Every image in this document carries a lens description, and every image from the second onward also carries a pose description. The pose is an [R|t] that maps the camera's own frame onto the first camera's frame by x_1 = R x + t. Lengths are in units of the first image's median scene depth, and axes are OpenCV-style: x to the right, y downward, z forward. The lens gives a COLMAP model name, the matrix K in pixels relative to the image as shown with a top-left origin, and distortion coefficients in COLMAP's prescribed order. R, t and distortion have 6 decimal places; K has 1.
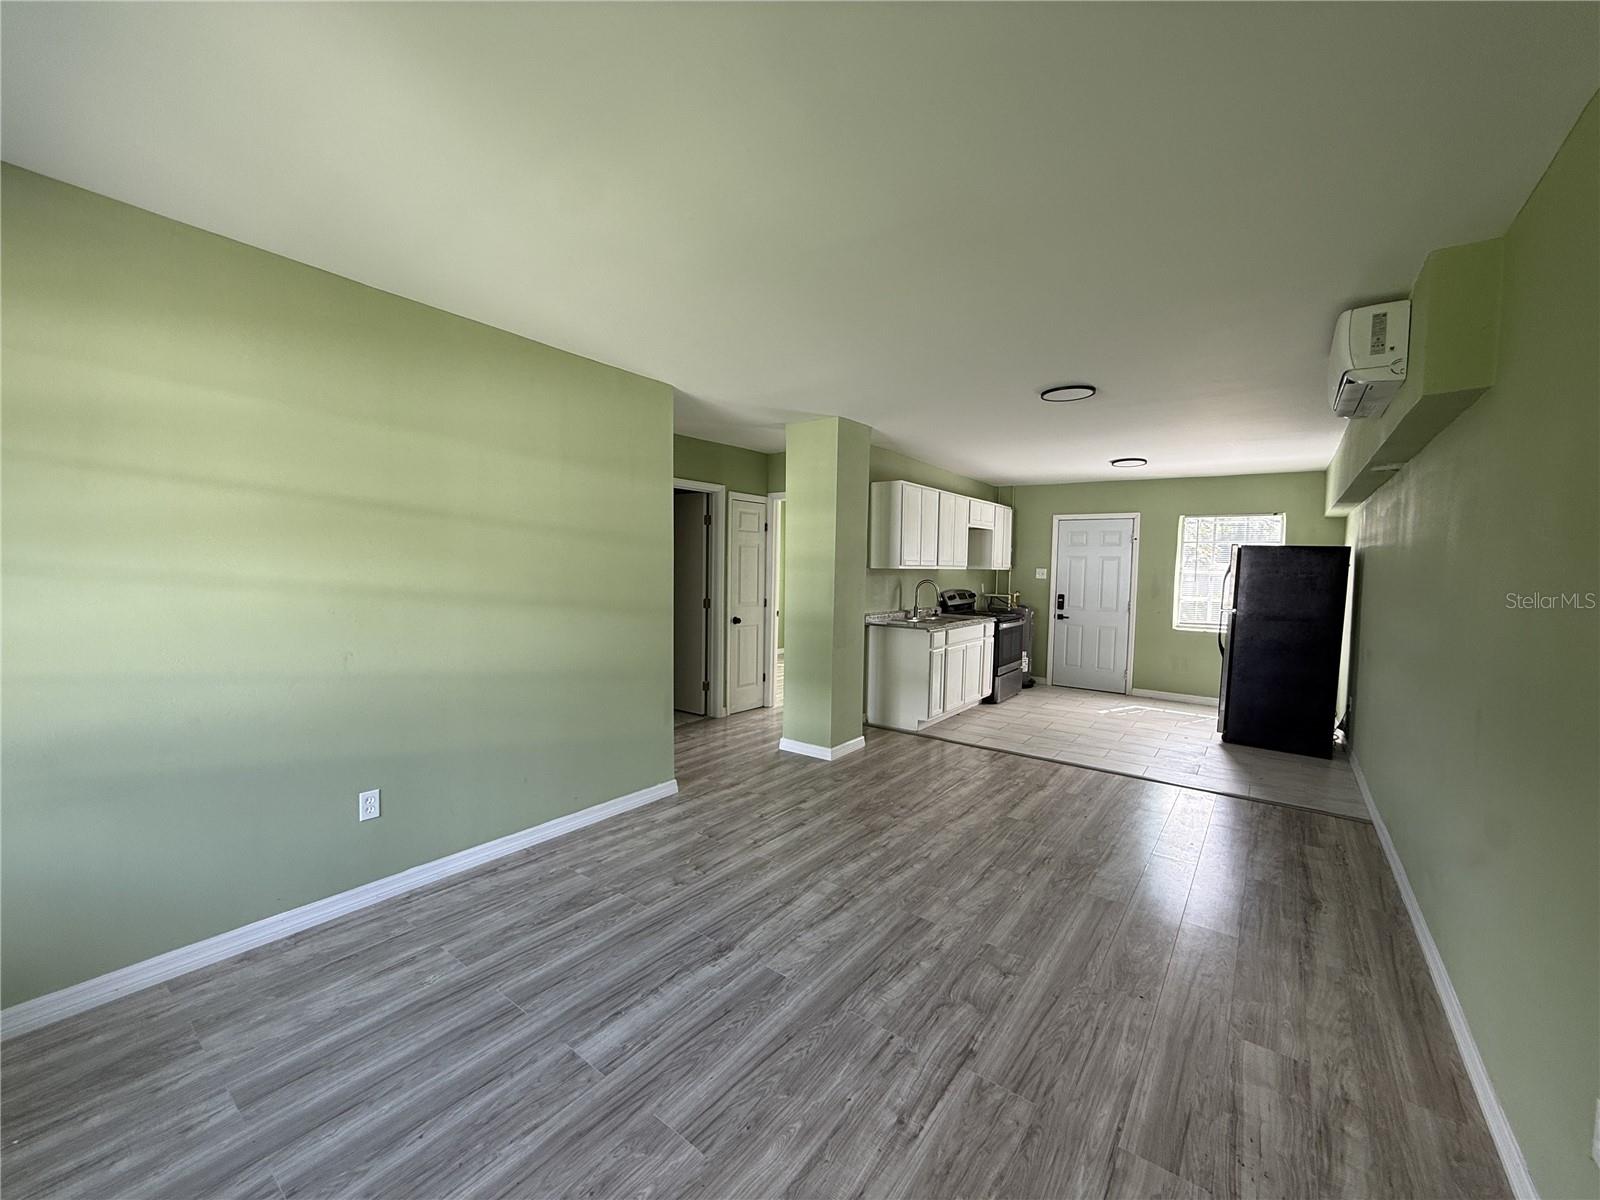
lens RADIAL K [[636.5, 0, 796.2], [0, 636.5, 605.3], [0, 0, 1]] dist [-0.000144, 0.000381]
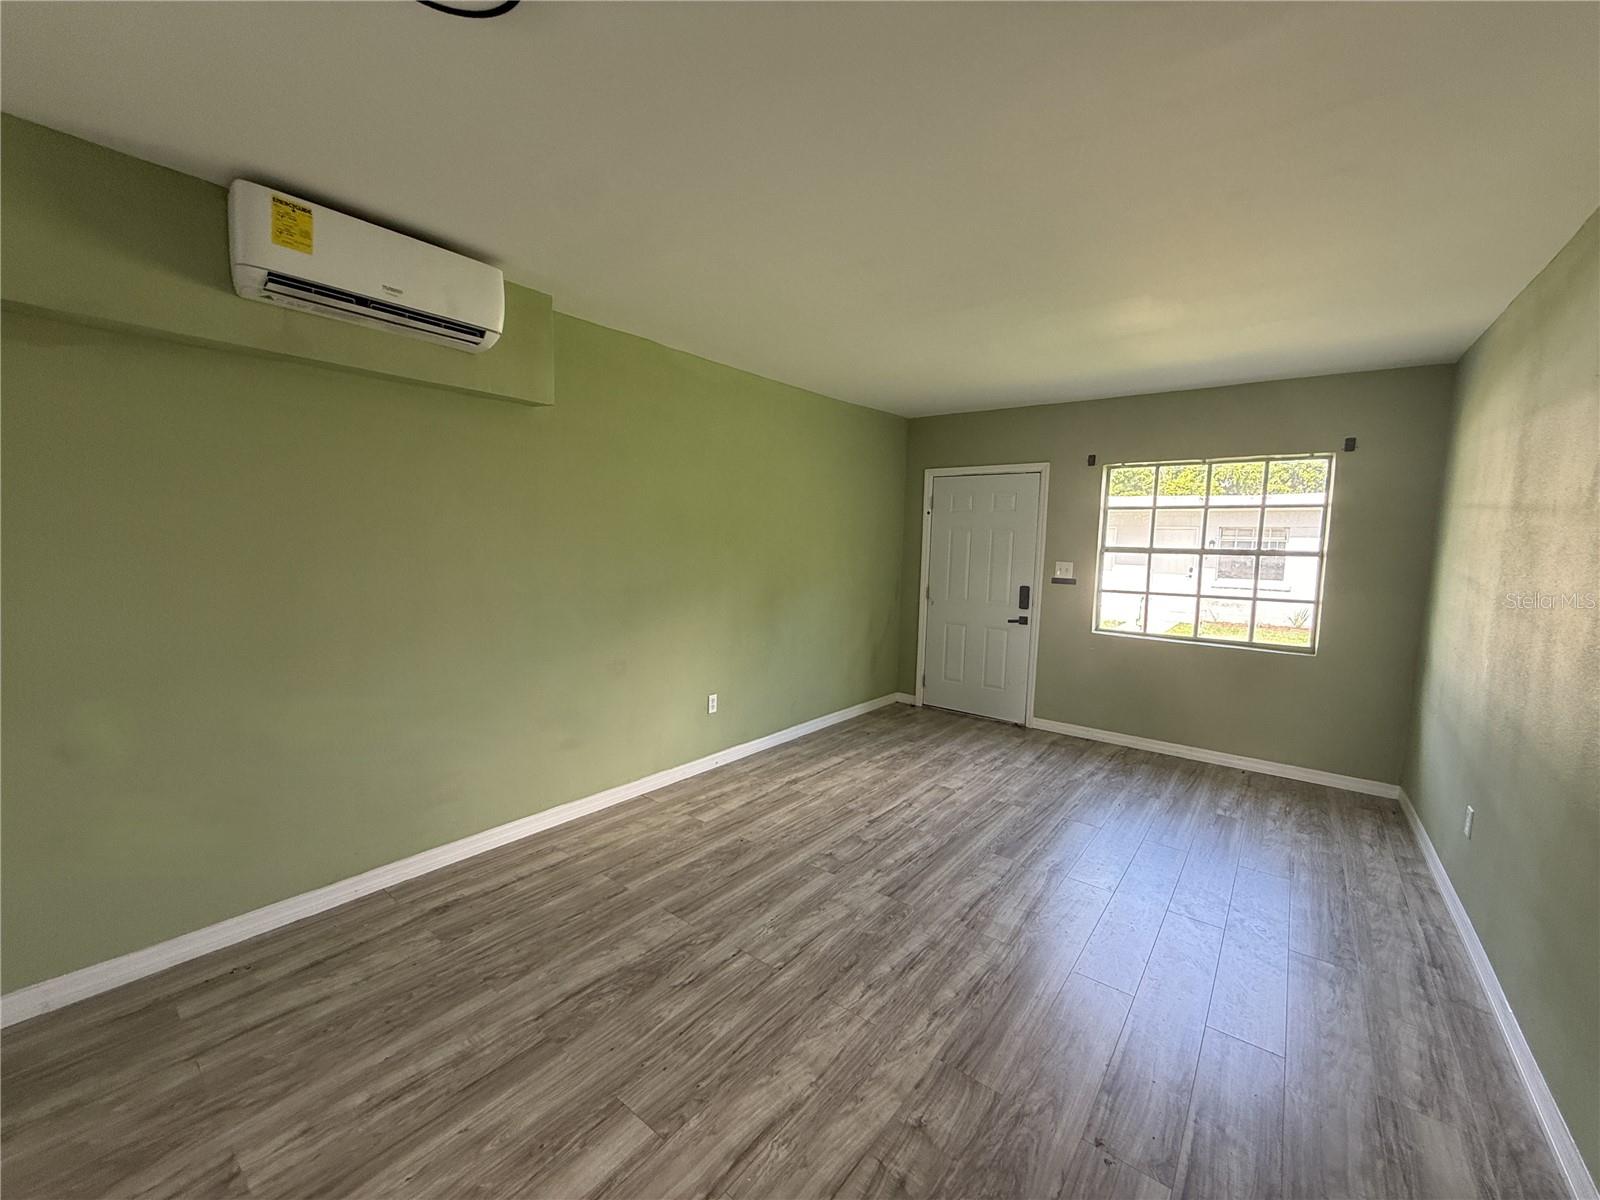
lens RADIAL K [[636.5, 0, 800.2], [0, 636.5, 599.5], [0, 0, 1]] dist [-0.000144, 0.000381]
pose [[-0.998916, -0.045657, 0.009029, 0.279067], [-0.043732, 0.987171, 0.153561, -0.097851], [-0.015925, 0.152999, -0.988098, 1.539562]]
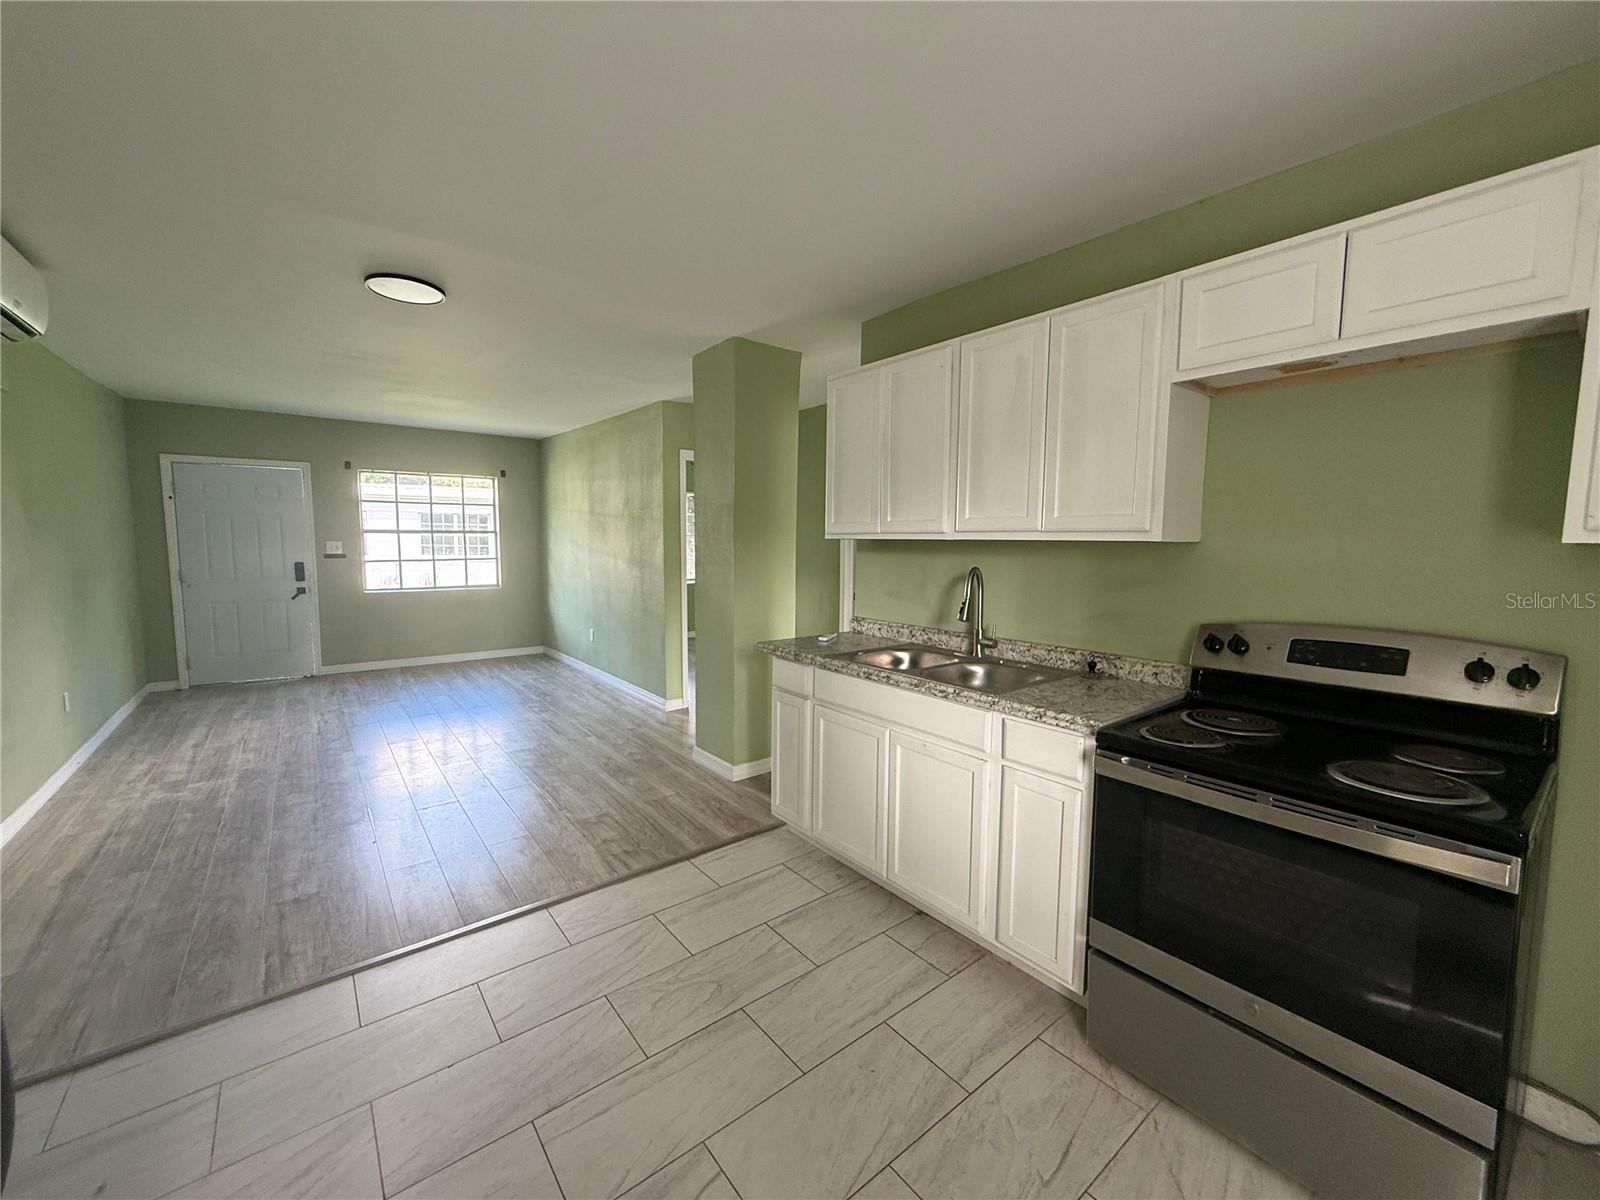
lens RADIAL K [[636.5, 0, 790.9], [0, 636.5, 600.2], [0, 0, 1]] dist [-0.000144, 0.000381]
pose [[-0.264268, 0.073571, -0.961639, 1.202699], [-0.073703, 0.992630, 0.096197, -0.093705], [0.961629, 0.096298, -0.256898, 1.901925]]
